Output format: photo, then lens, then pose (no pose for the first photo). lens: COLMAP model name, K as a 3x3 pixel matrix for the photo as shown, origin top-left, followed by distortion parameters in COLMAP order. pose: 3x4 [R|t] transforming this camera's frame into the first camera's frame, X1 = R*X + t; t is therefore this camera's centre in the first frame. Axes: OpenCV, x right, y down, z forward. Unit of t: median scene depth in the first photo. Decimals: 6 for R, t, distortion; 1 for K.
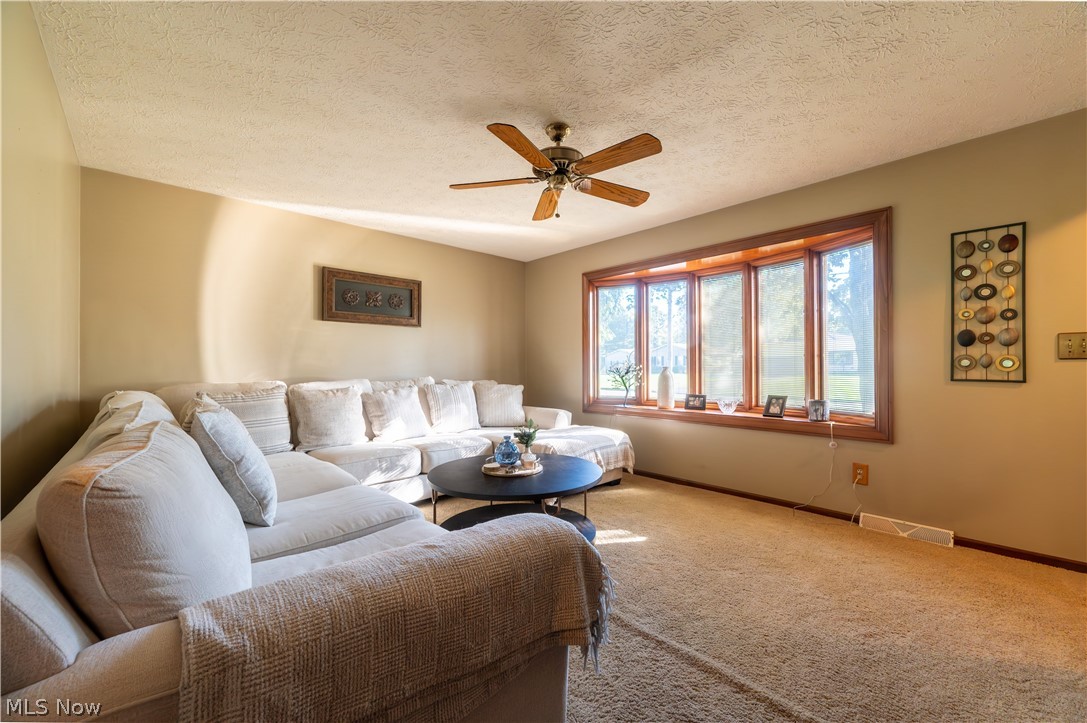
lens RADIAL K [[439.3, 0, 543.5], [0, 439.3, 361.5], [0, 0, 1]] dist [-0.000474, -0.000301]
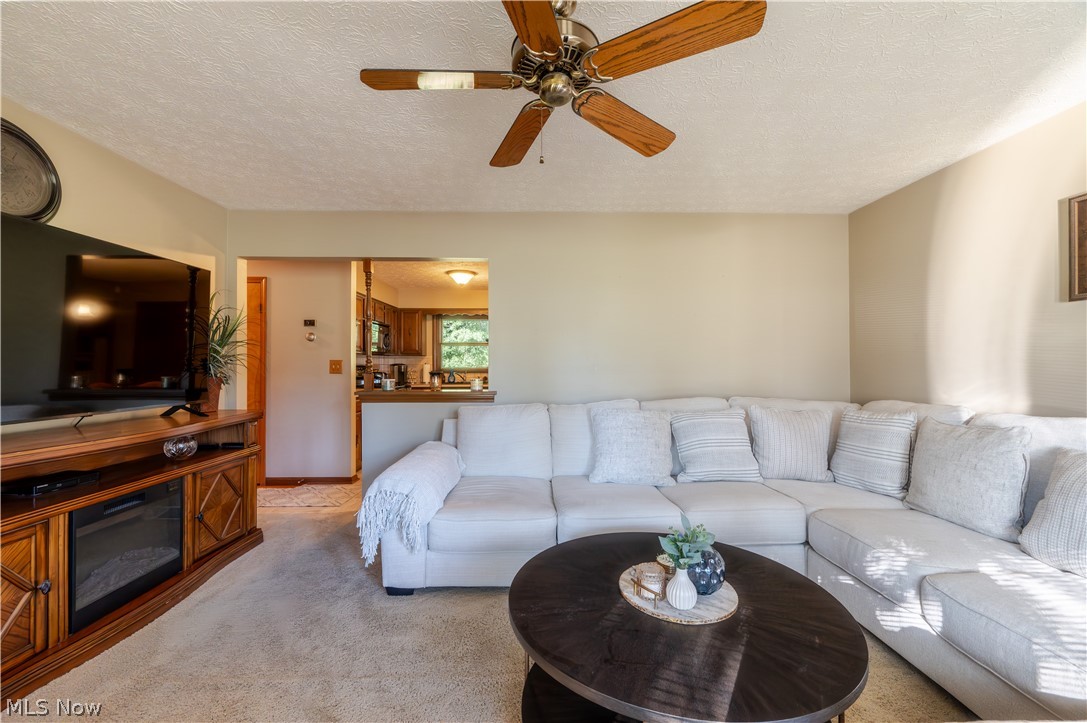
lens RADIAL K [[439.3, 0, 543.5], [0, 439.3, 361.5], [0, 0, 1]] dist [-0.000474, -0.000301]
pose [[-0.662736, -0.001372, -0.748851, 0.473814], [0.011276, 0.999867, -0.011811, -0.033713], [0.748768, -0.016271, -0.662633, 1.328660]]
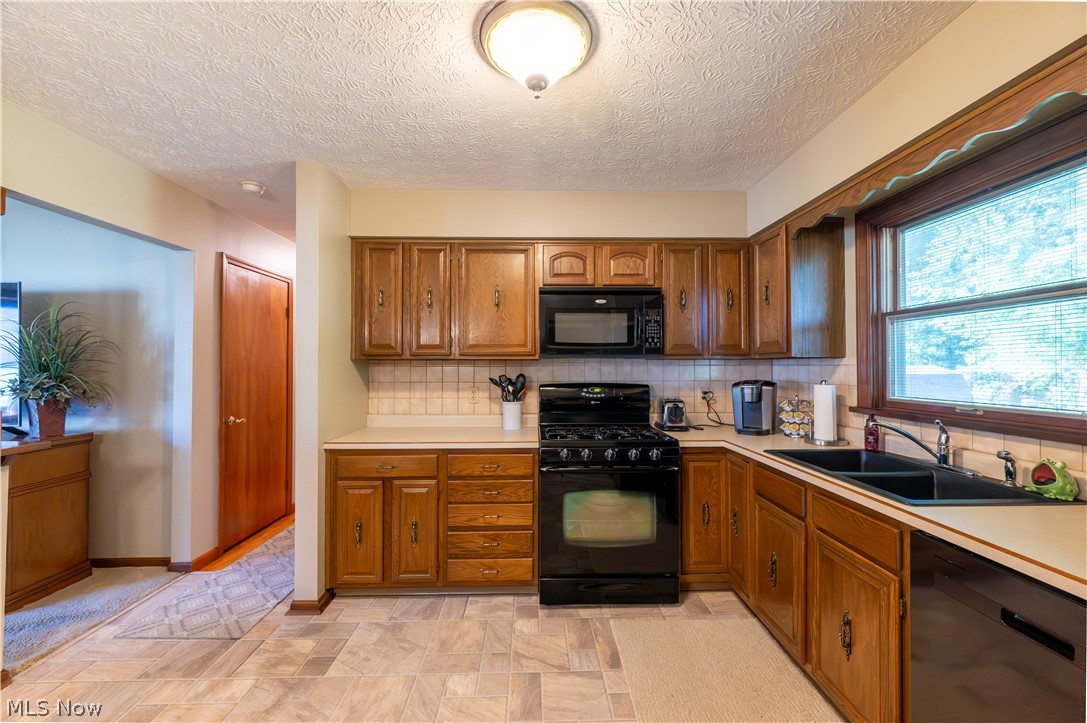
lens RADIAL K [[433.5, 0, 546.8], [0, 433.5, 361.4], [0, 0, 1]] dist [0.001944, 0.000168]
pose [[-0.752474, 0.010714, 0.658535, -1.332520], [-0.004747, 0.999754, -0.021689, -0.084029], [-0.658605, -0.019446, -0.752237, -0.071762]]
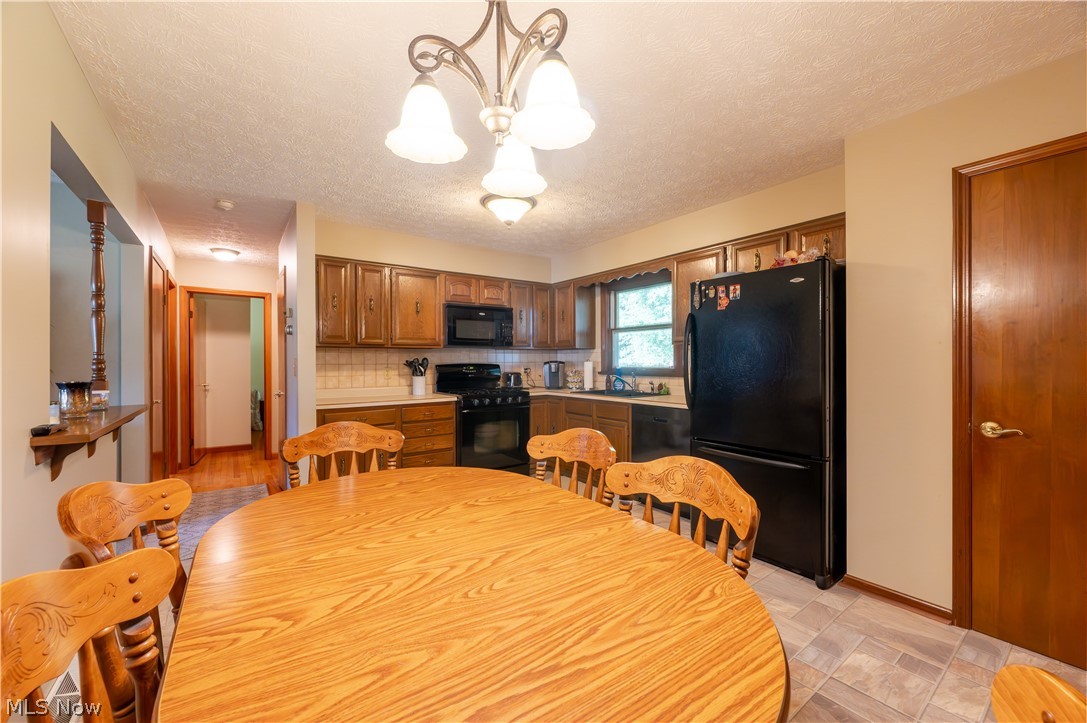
lens RADIAL K [[431.8, 0, 544.9], [0, 431.8, 361.5], [0, 0, 1]] dist [-0.001525, 0.000375]
pose [[-0.993554, 0.006421, 0.113174, -1.193465], [0.005381, 0.999941, -0.009488, -0.042064], [-0.113228, -0.008818, -0.993530, 0.766299]]
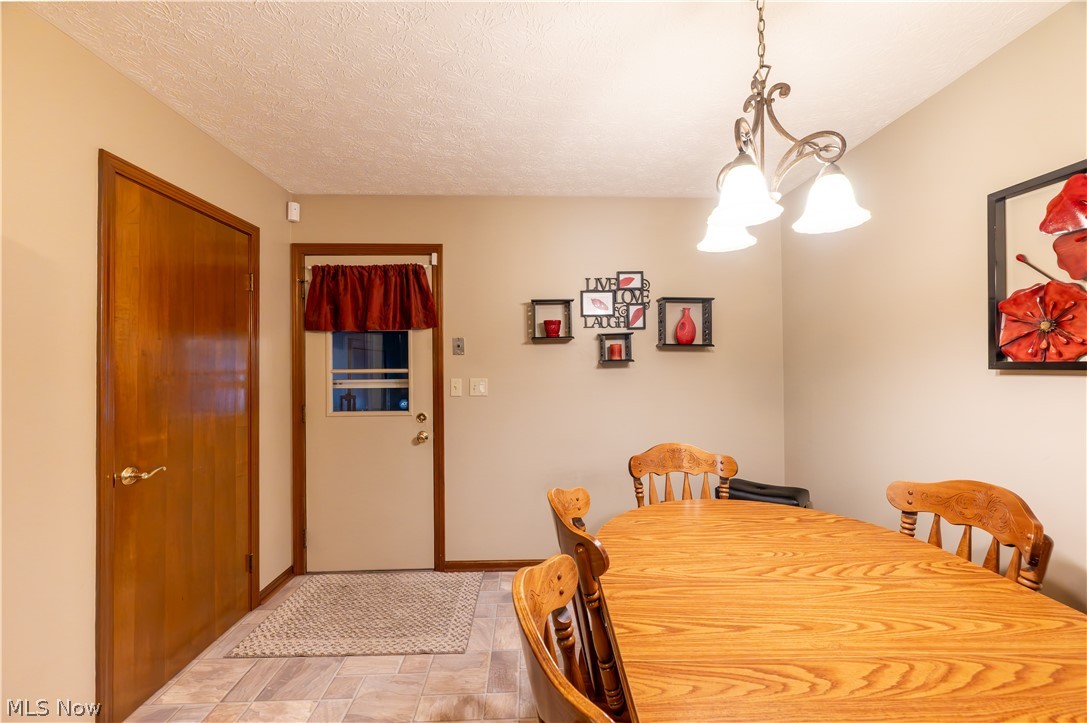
lens RADIAL K [[431.8, 0, 544.9], [0, 431.8, 361.5], [0, 0, 1]] dist [-0.001525, 0.000375]
pose [[0.757075, -0.009769, -0.653255, -0.980048], [0.011363, 0.999934, -0.001786, -0.090447], [0.653229, -0.006071, 0.757136, -0.142855]]
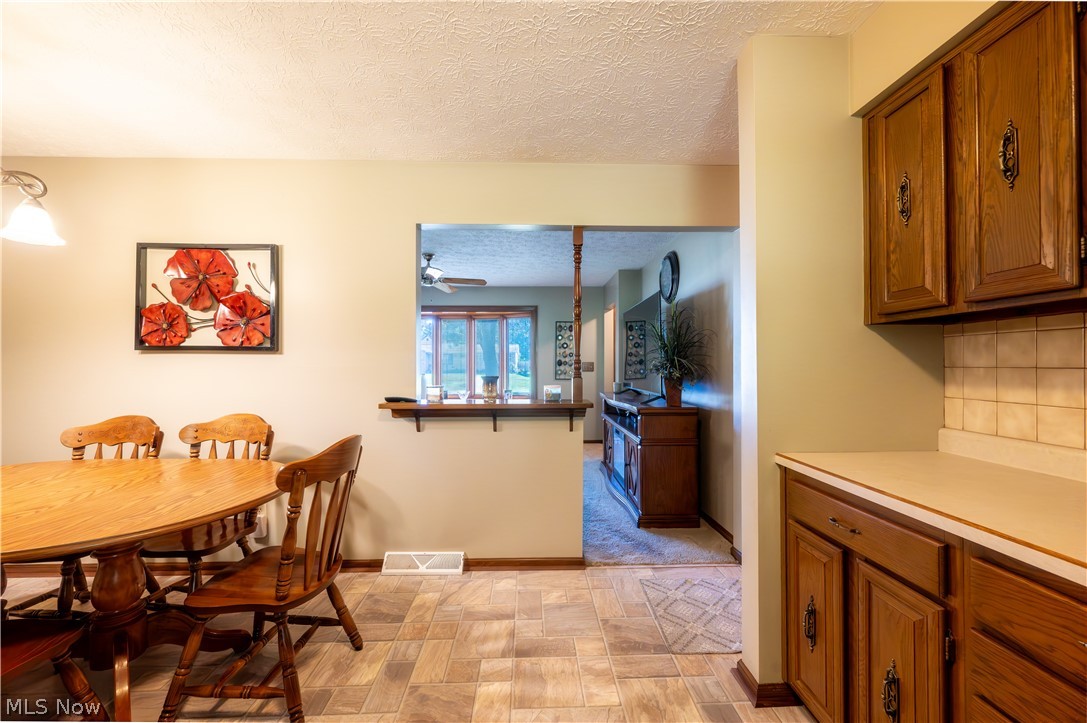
lens RADIAL K [[431.8, 0, 544.9], [0, 431.8, 361.5], [0, 0, 1]] dist [-0.001525, 0.000375]
pose [[0.658586, 0.008062, 0.752462, -1.026908], [-0.008143, 0.999960, -0.003587, -0.051712], [-0.752461, -0.003765, 0.658626, -0.622445]]
